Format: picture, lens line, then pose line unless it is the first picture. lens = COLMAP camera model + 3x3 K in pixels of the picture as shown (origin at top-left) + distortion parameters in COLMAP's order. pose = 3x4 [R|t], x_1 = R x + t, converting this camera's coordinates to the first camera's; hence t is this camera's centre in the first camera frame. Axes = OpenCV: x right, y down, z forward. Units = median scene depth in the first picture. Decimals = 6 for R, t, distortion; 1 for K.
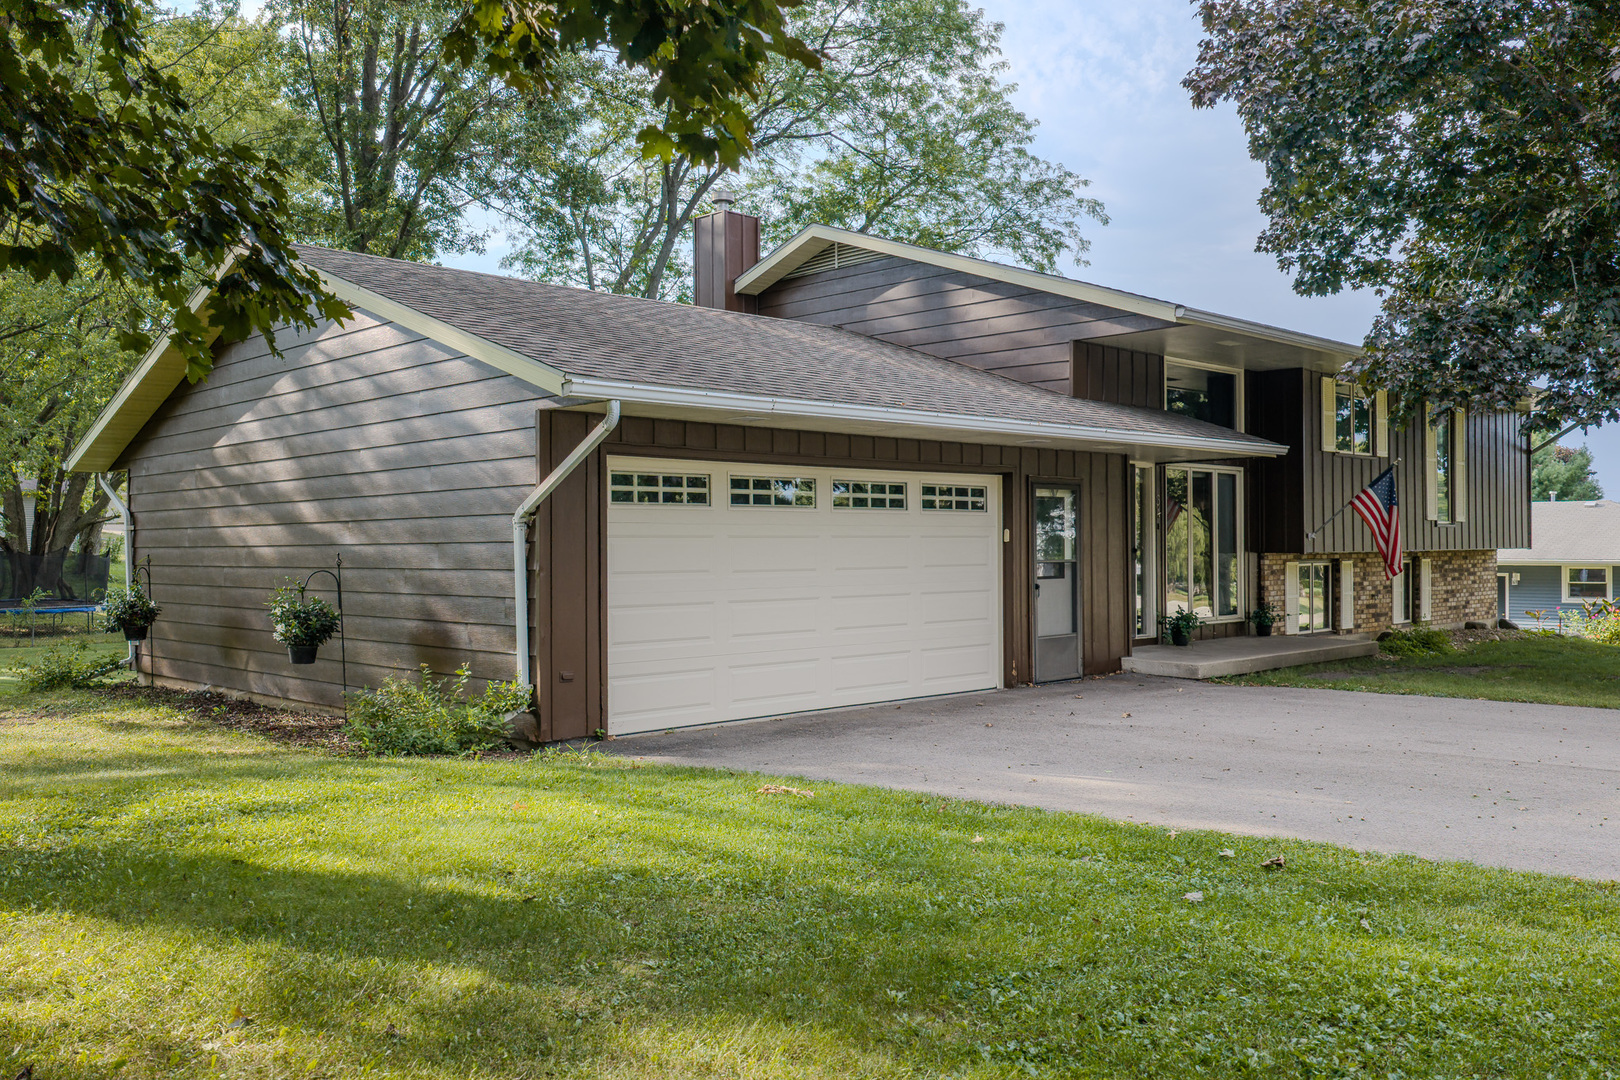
lens RADIAL K [[1355.9, 0, 817.5], [0, 1355.9, 547.0], [0, 0, 1]] dist [0.040671, 0.000620]
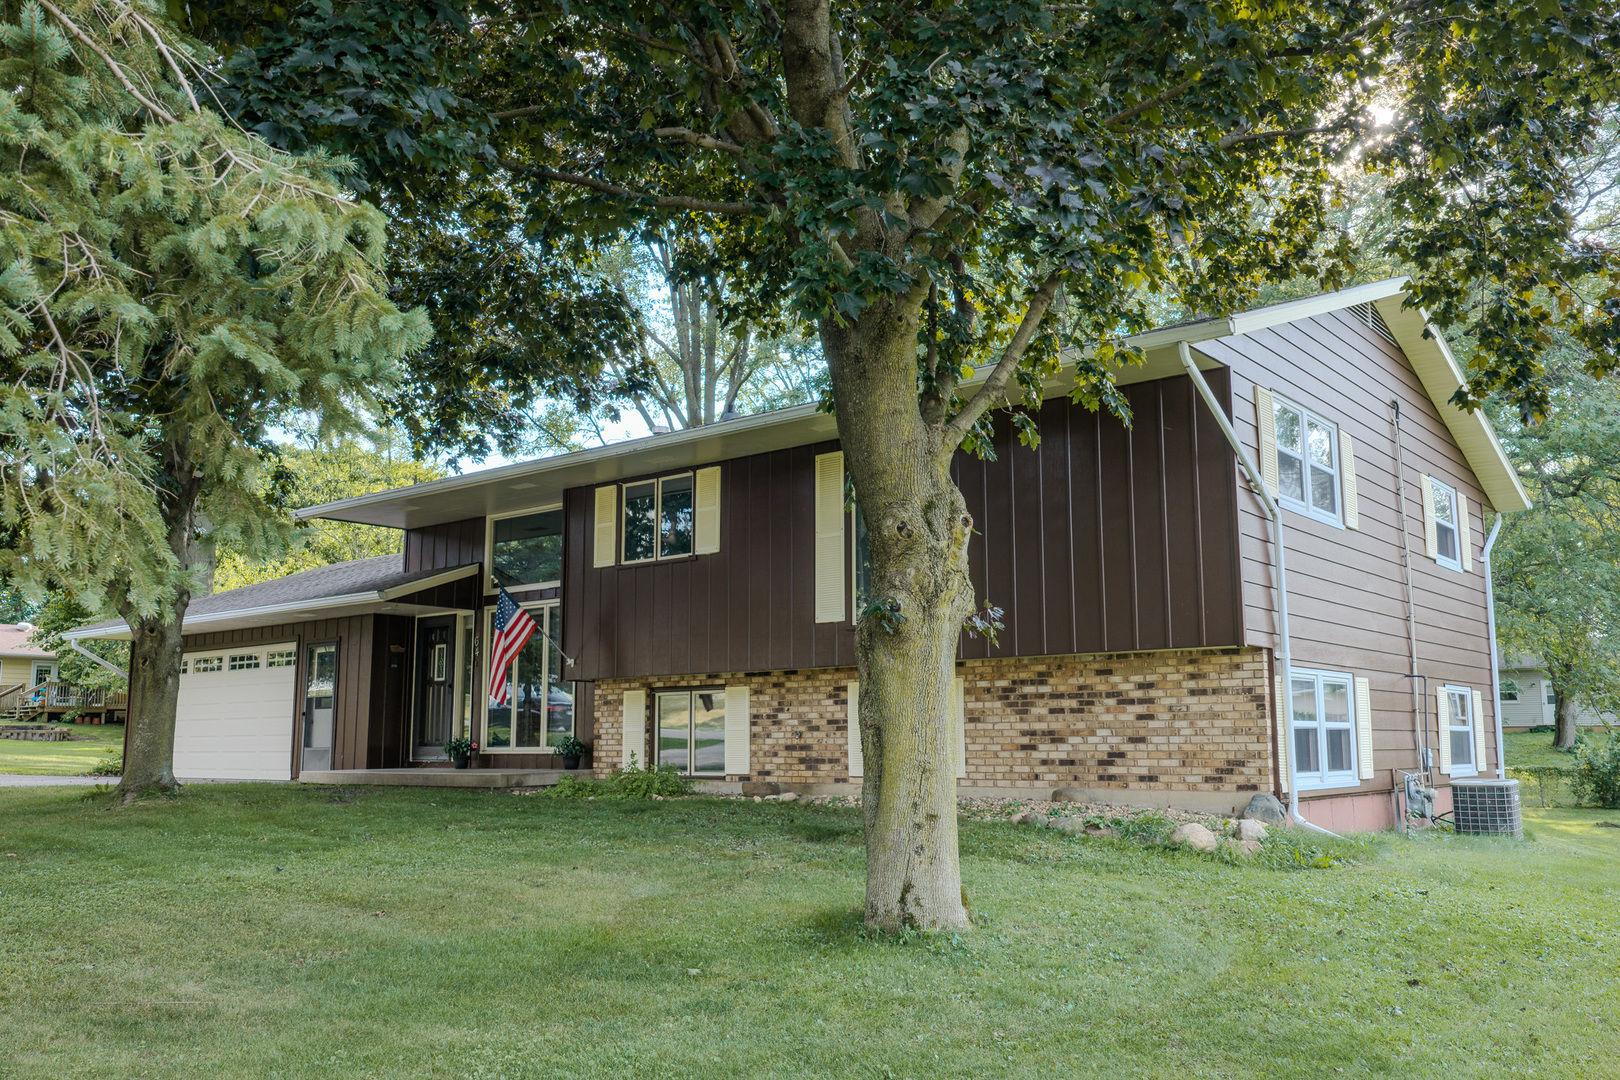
lens RADIAL K [[1355.9, 0, 817.5], [0, 1355.9, 547.0], [0, 0, 1]] dist [0.040671, 0.000620]
pose [[0.106062, -0.074804, -0.991542, 1.887834], [0.059440, 0.995860, -0.068772, -0.021306], [0.992581, -0.051643, 0.110069, 1.563060]]
